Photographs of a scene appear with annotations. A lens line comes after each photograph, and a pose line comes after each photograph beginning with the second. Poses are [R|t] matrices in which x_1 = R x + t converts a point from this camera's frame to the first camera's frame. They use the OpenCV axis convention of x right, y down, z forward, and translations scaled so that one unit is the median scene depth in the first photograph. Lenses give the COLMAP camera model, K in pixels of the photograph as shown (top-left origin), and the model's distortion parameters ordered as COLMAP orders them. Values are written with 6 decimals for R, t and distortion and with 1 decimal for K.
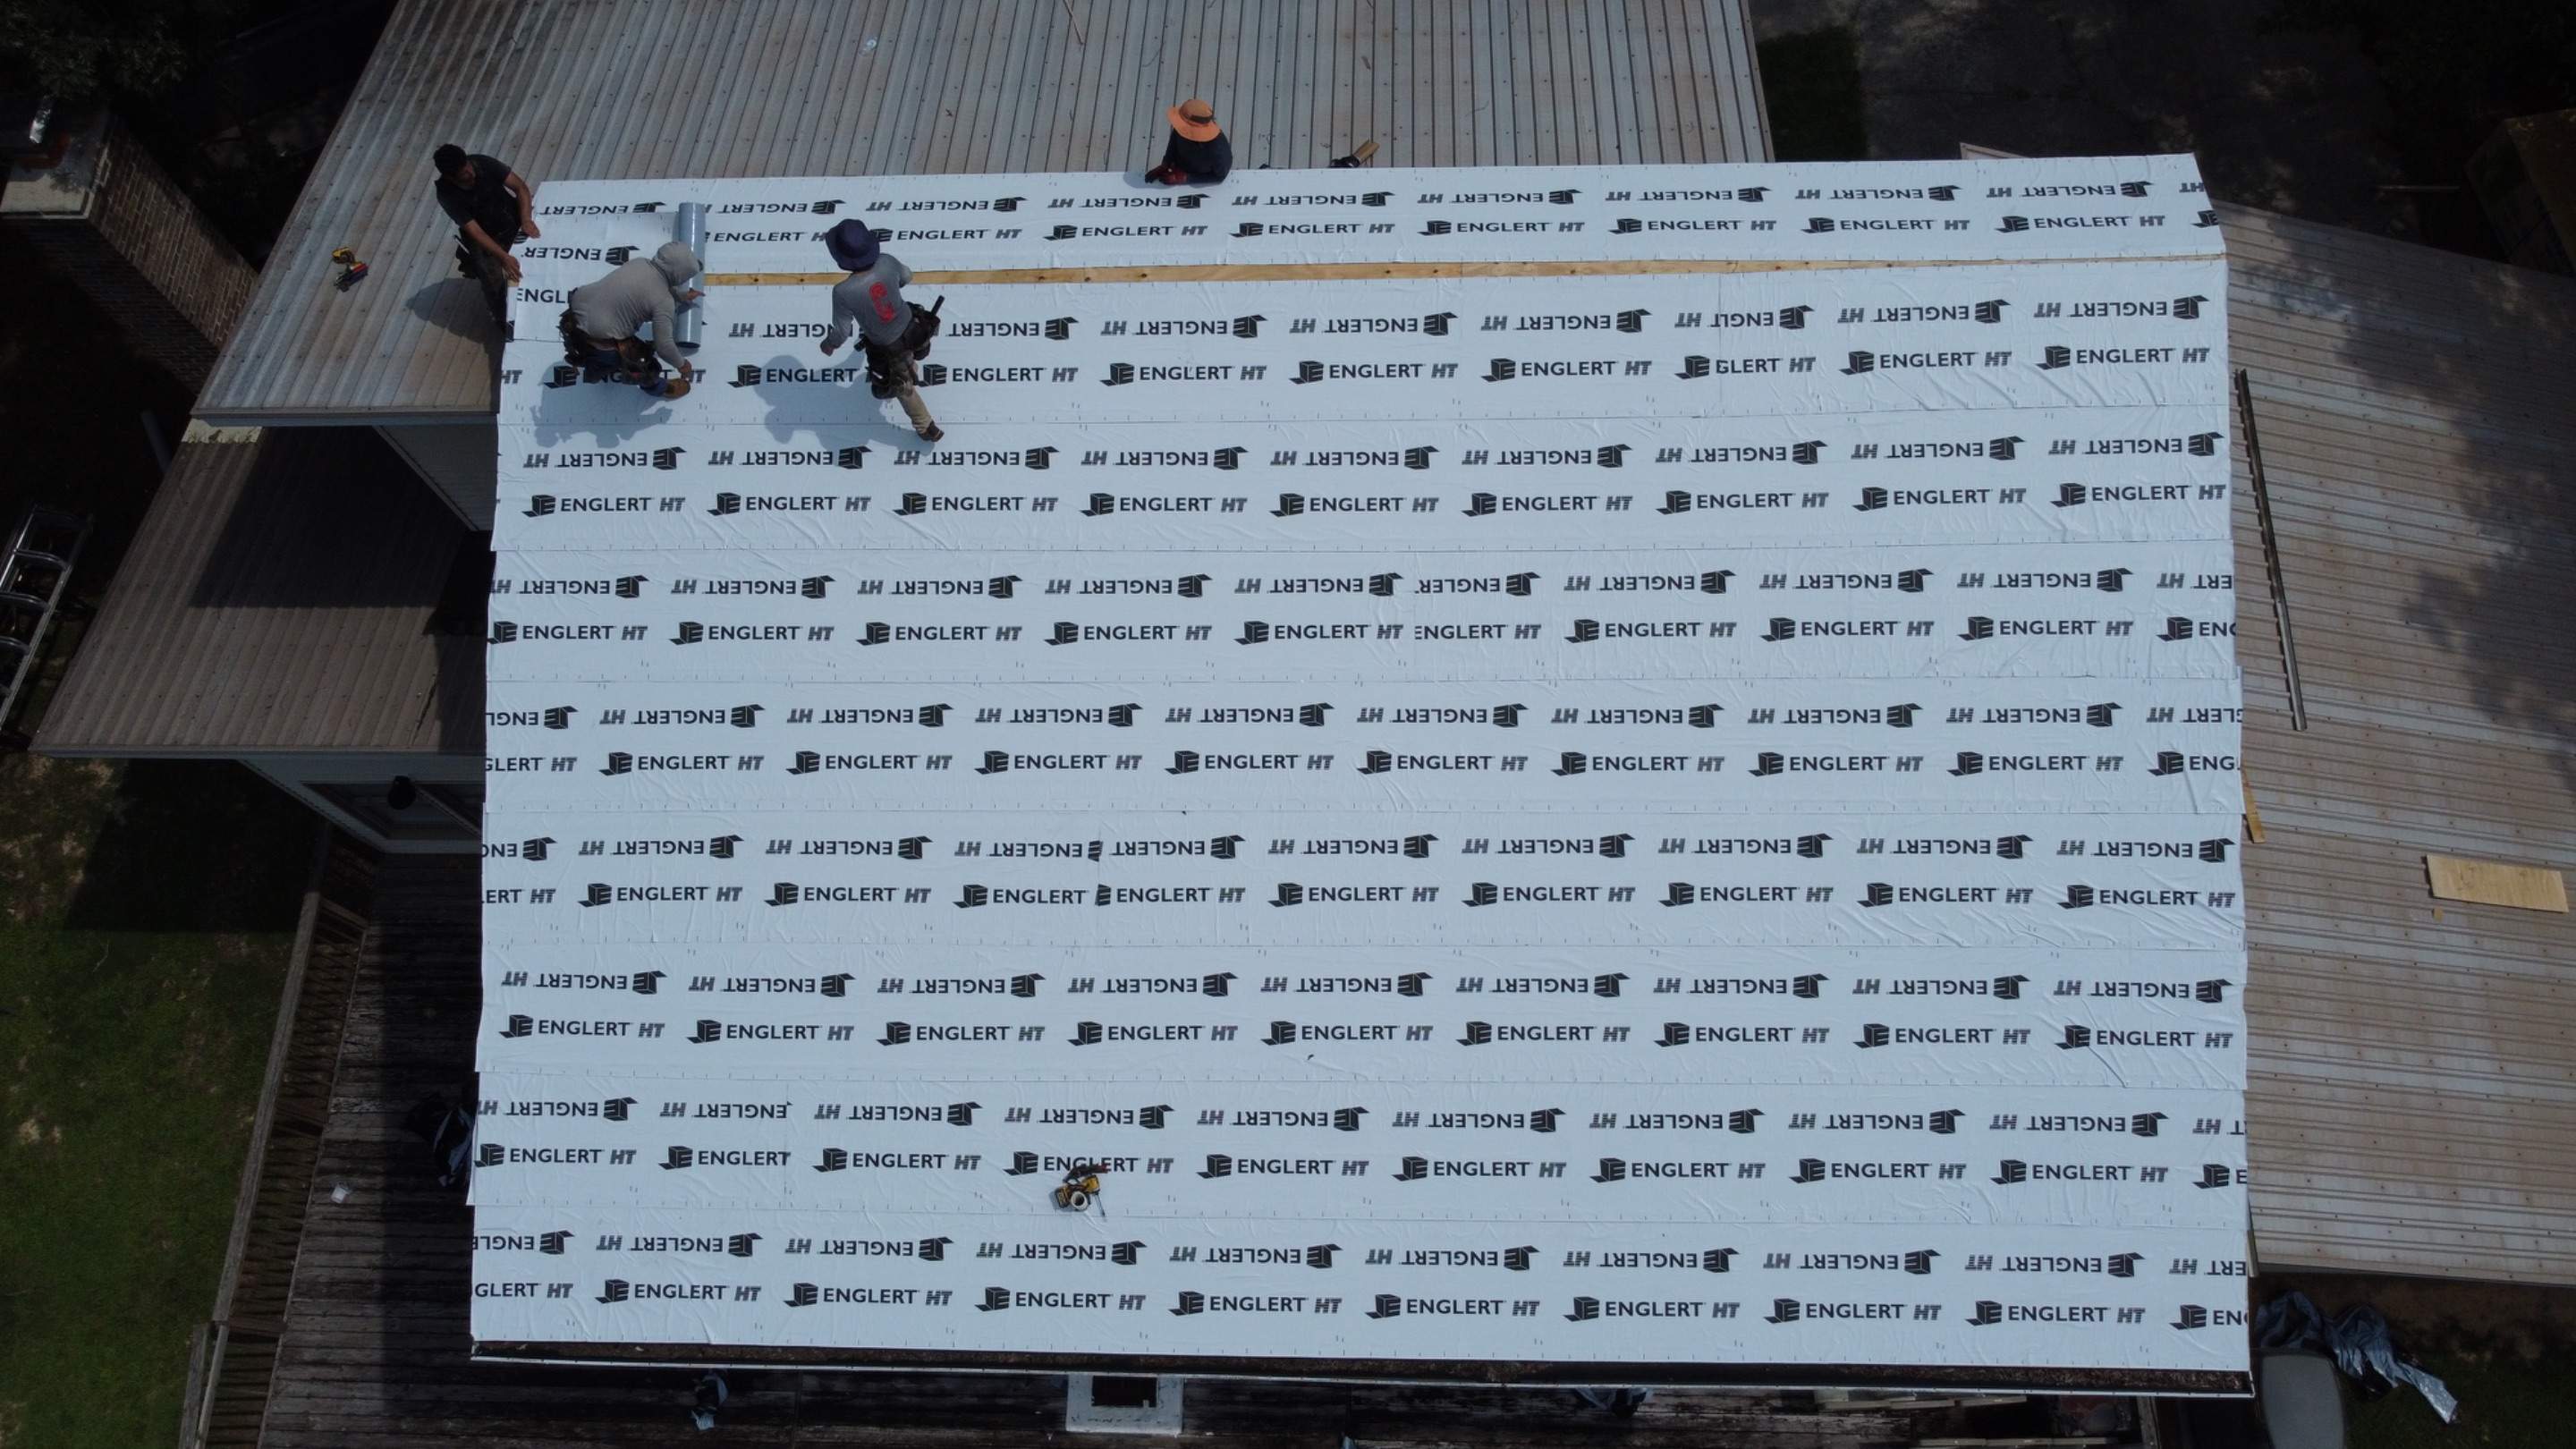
lens RADIAL K [[1941.6, 0, 1288.0], [0, 1941.6, 724.5], [0, 0, 1]] dist [-0.007249, -0.000957]
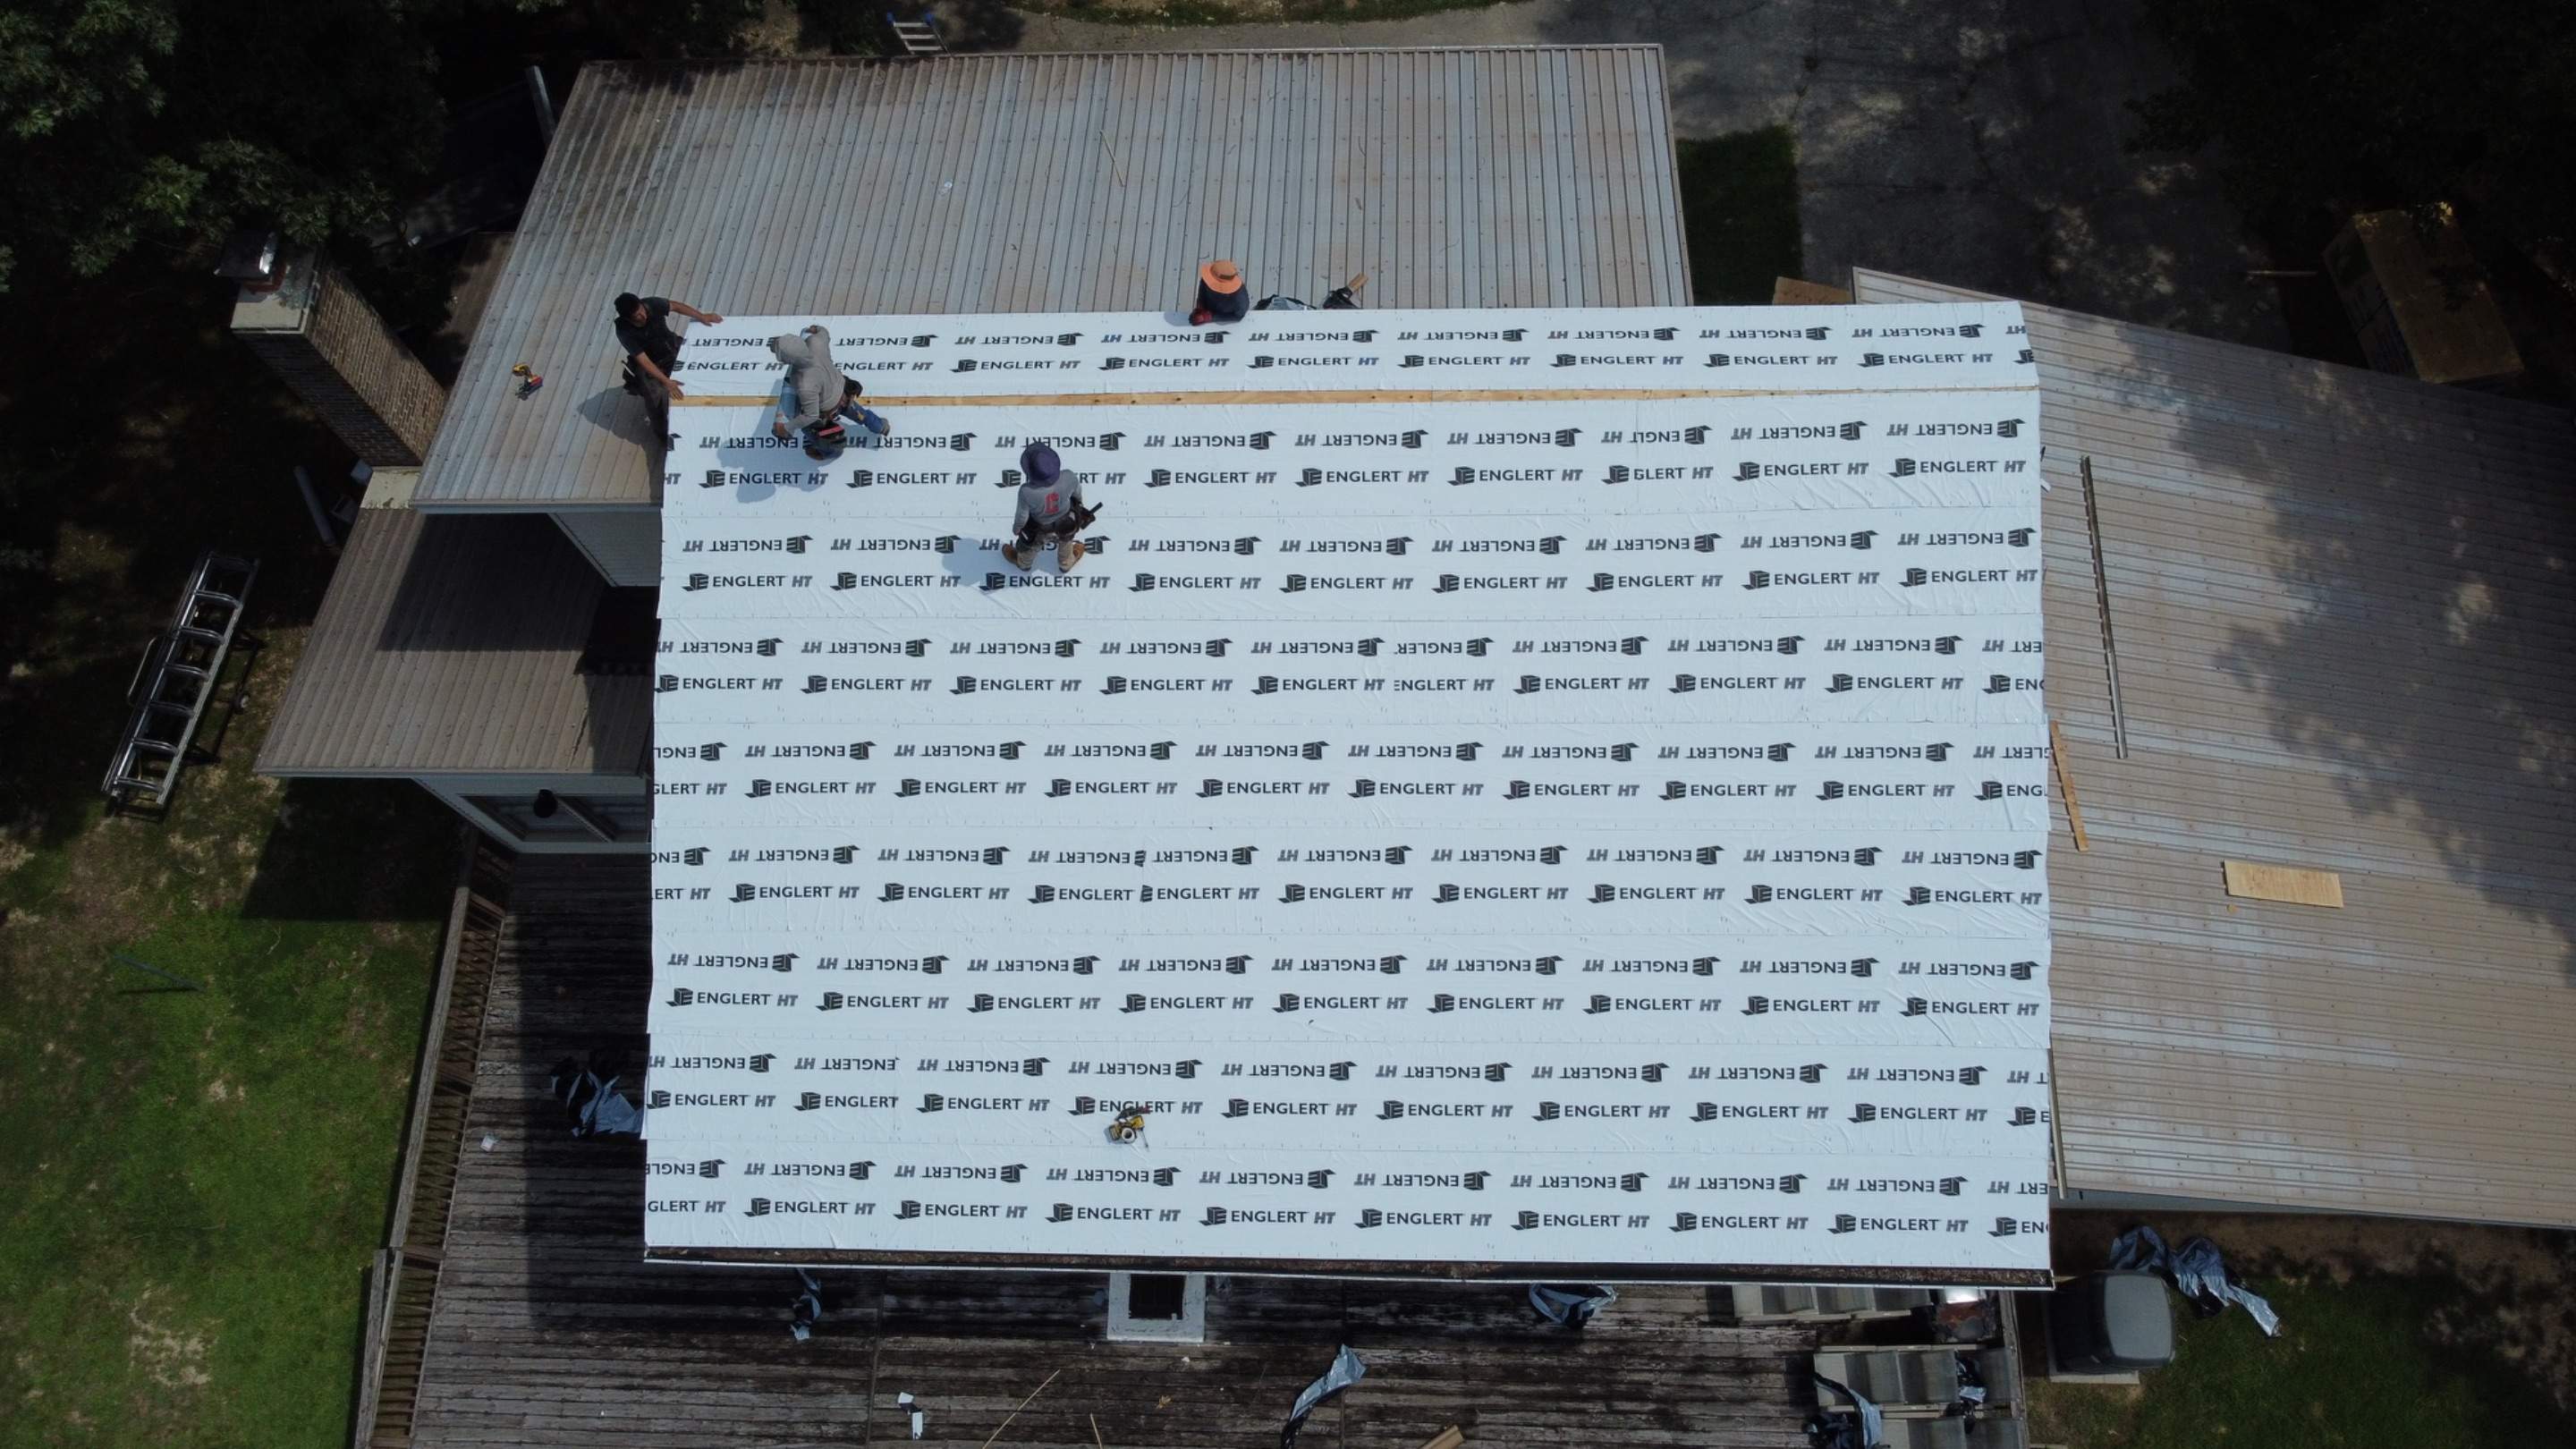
lens RADIAL K [[1941.6, 0, 1288.0], [0, 1941.6, 724.5], [0, 0, 1]] dist [-0.007249, -0.000957]
pose [[0.999993, 0.000705, -0.003672, 0.001082], [-0.000678, 0.999974, 0.007224, -0.029951], [0.003677, -0.007221, 0.999967, -0.249716]]
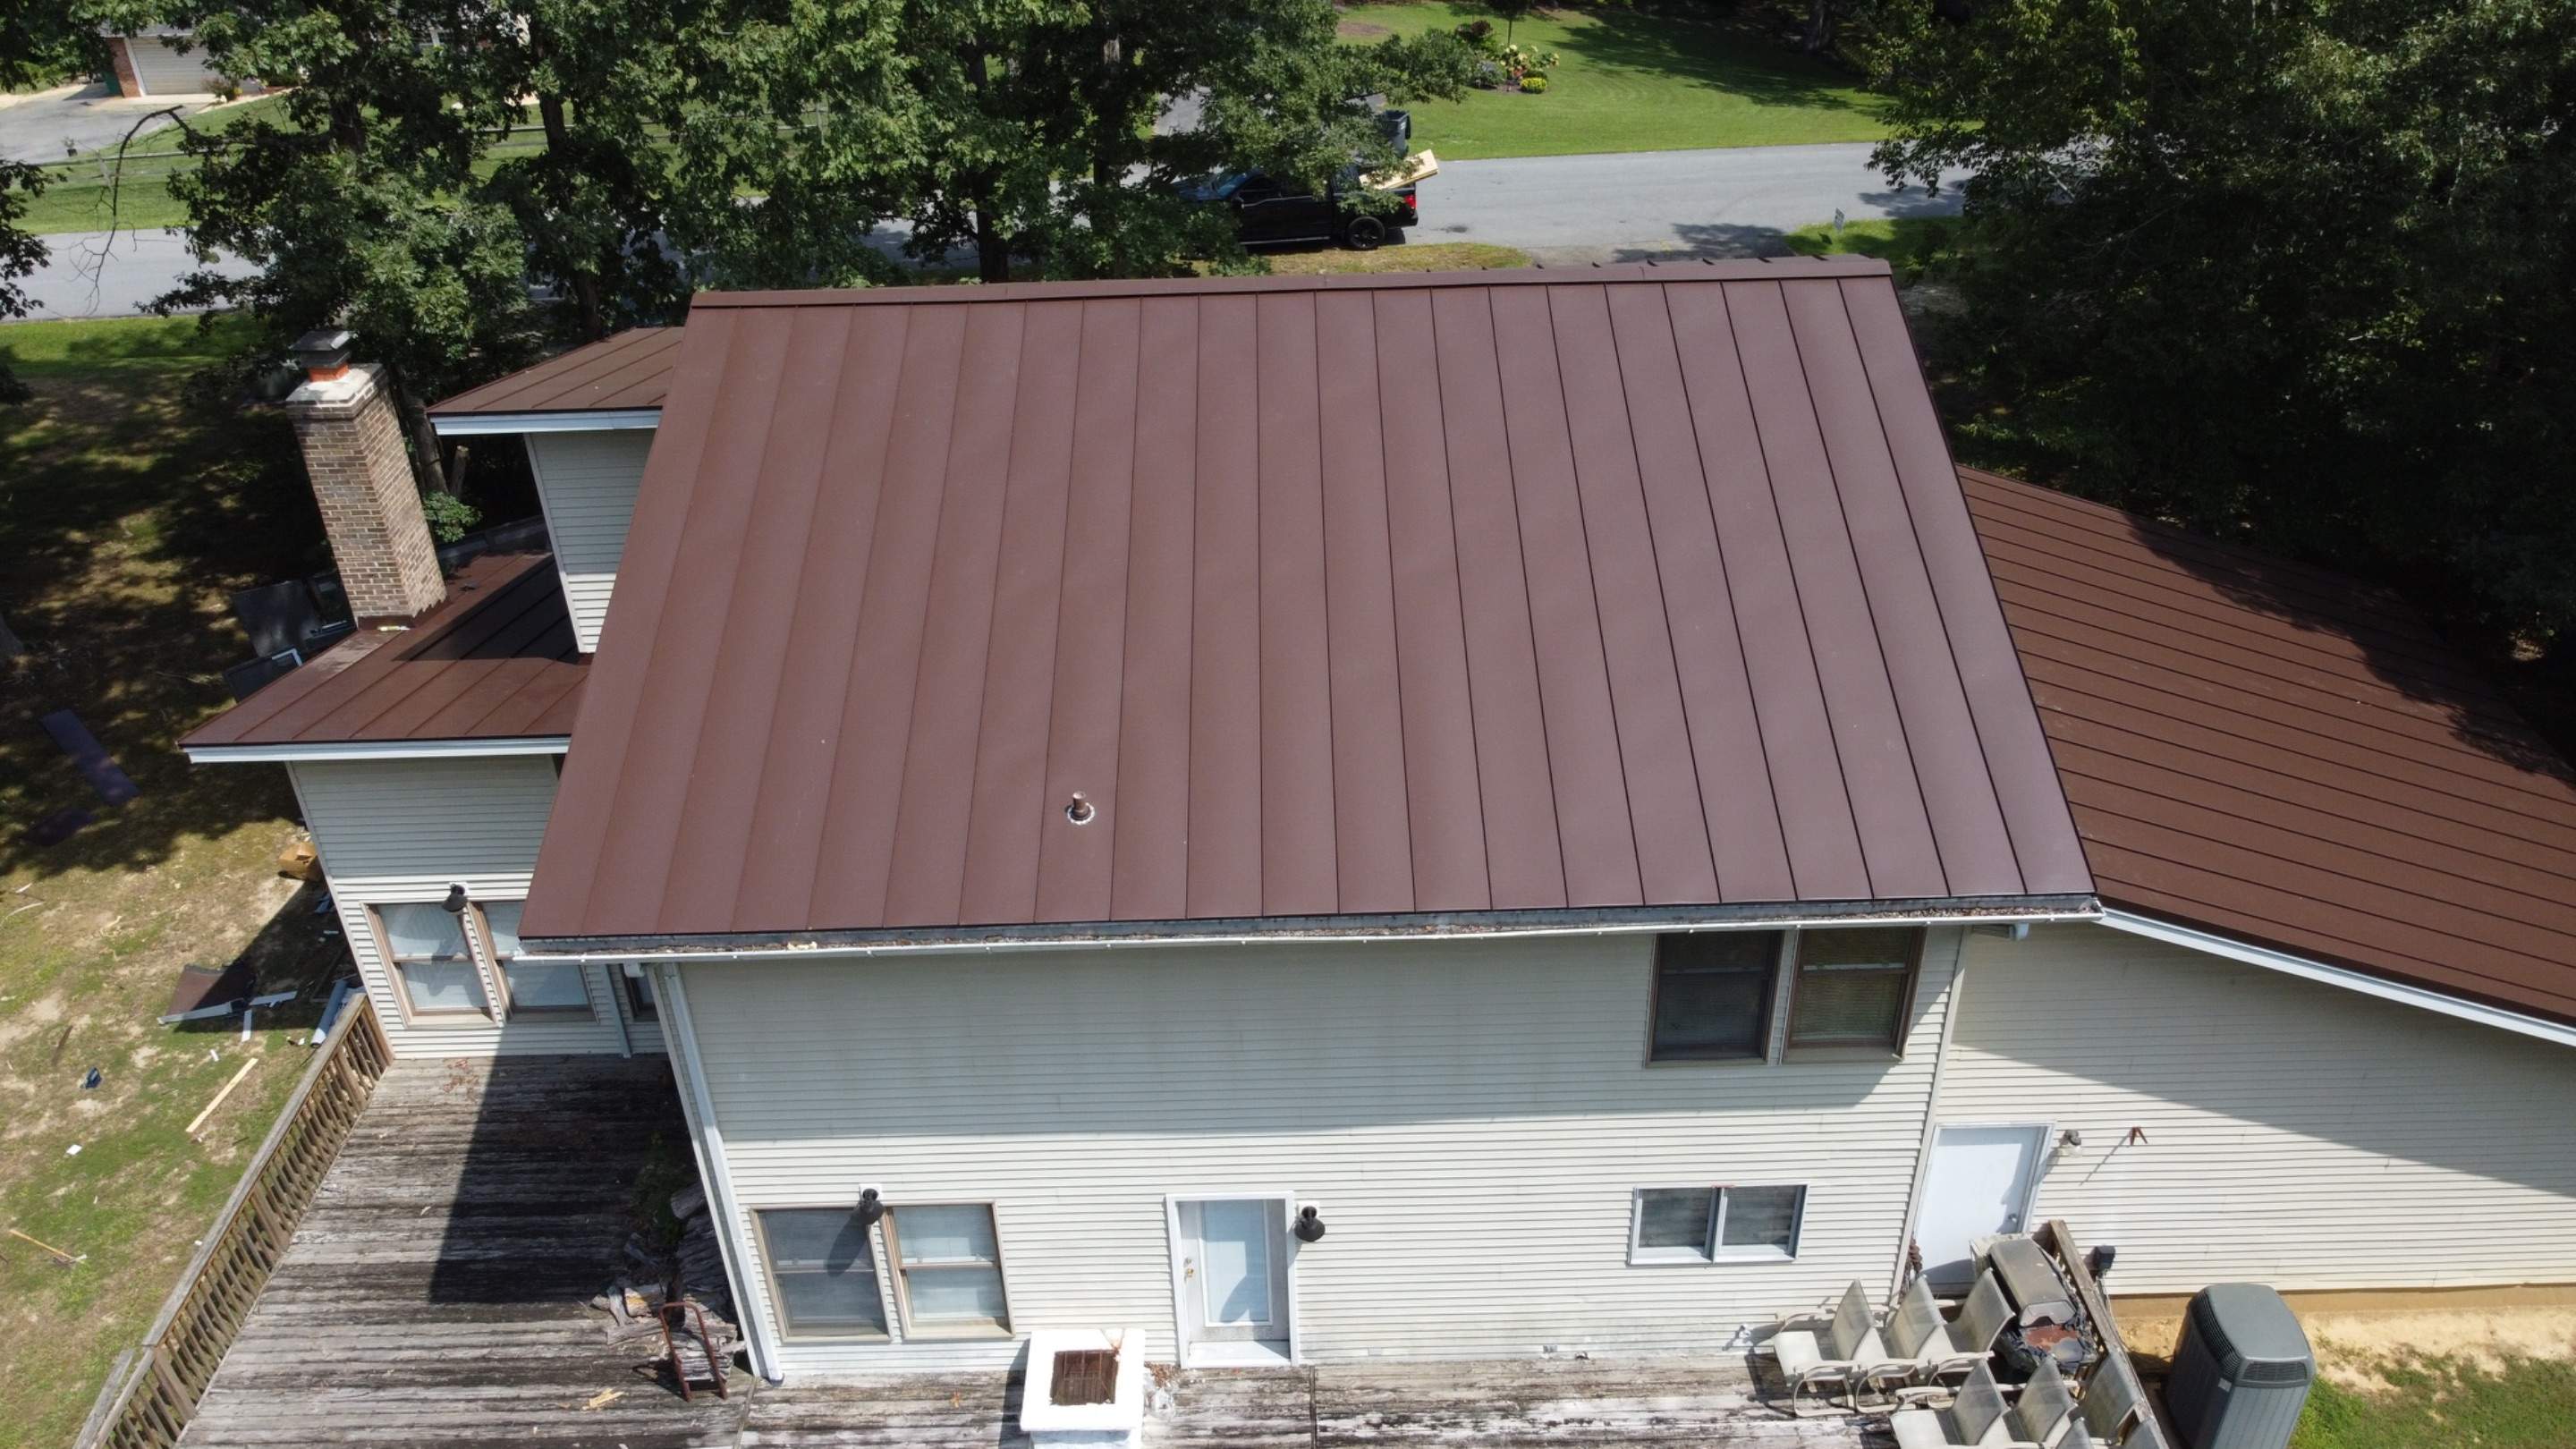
lens RADIAL K [[1941.6, 0, 1288.0], [0, 1941.6, 724.5], [0, 0, 1]] dist [-0.007249, -0.000957]
pose [[0.999312, 0.004505, 0.036824, -0.025265], [0.017531, 0.817437, -0.575751, 0.828521], [-0.032695, 0.576000, 0.816796, 0.014694]]
